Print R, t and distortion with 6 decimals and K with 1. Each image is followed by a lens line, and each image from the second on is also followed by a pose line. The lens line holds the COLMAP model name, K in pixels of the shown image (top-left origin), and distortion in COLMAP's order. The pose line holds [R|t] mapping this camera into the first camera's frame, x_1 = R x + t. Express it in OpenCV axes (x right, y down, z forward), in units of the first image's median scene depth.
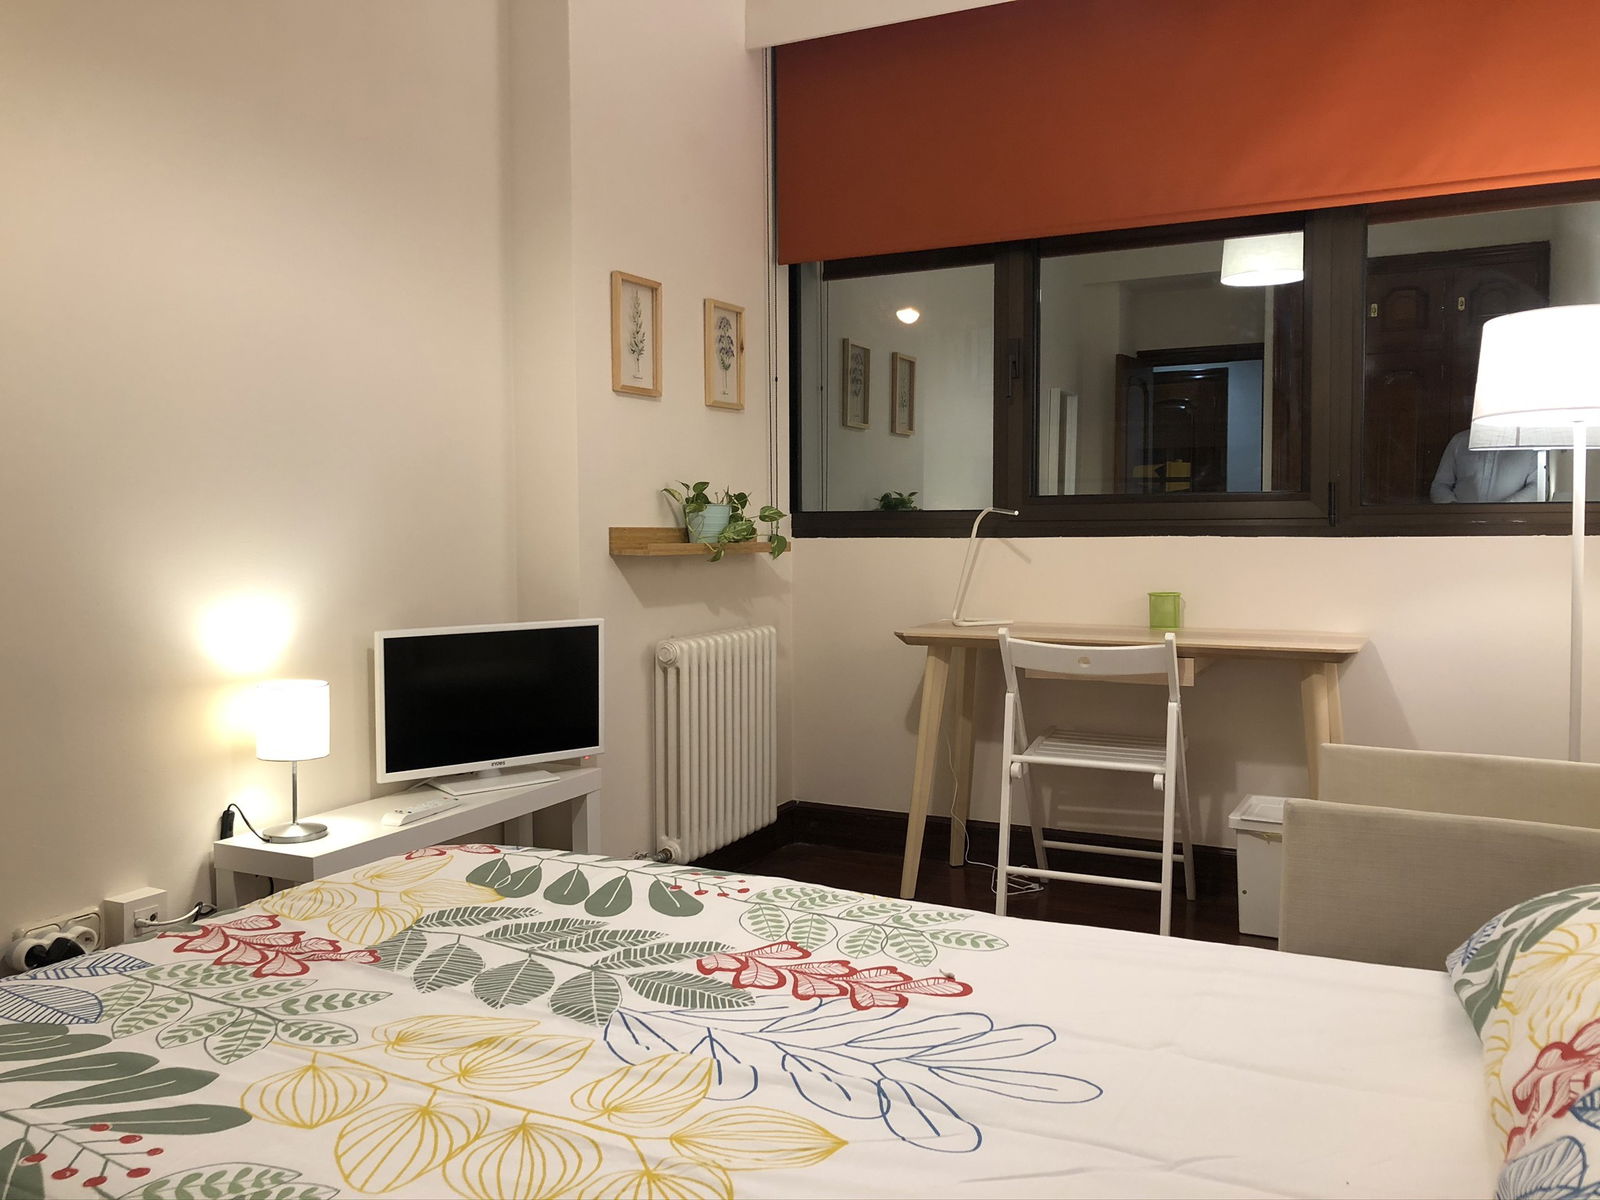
lens RADIAL K [[1315.8, 0, 811.4], [0, 1315.8, 599.4], [0, 0, 1]] dist [0.045277, -0.004756]
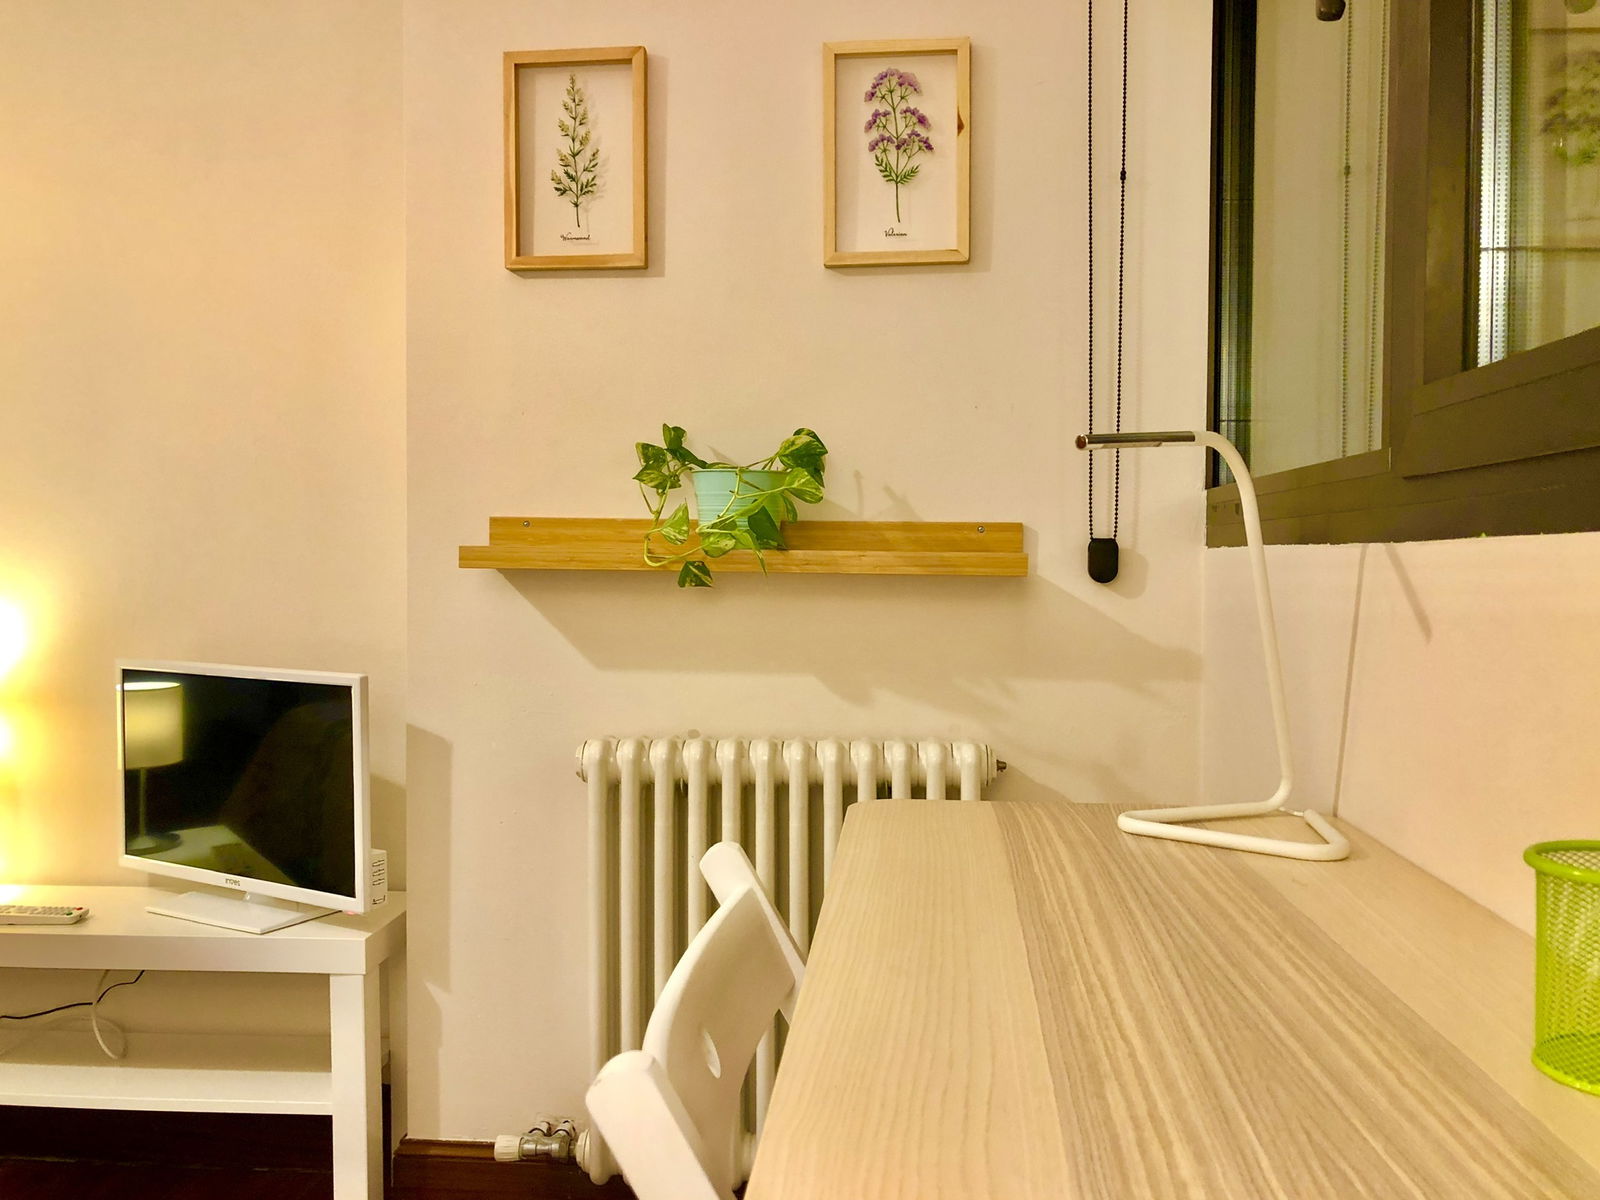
lens RADIAL K [[1315.8, 0, 798.6], [0, 1315.8, 596.9], [0, 0, 1]] dist [0.045277, -0.004756]
pose [[0.362592, 0.030464, -0.931450, 0.401363], [-0.062892, 0.997987, 0.008157, -0.032427], [0.929823, 0.055623, 0.363778, 0.886675]]
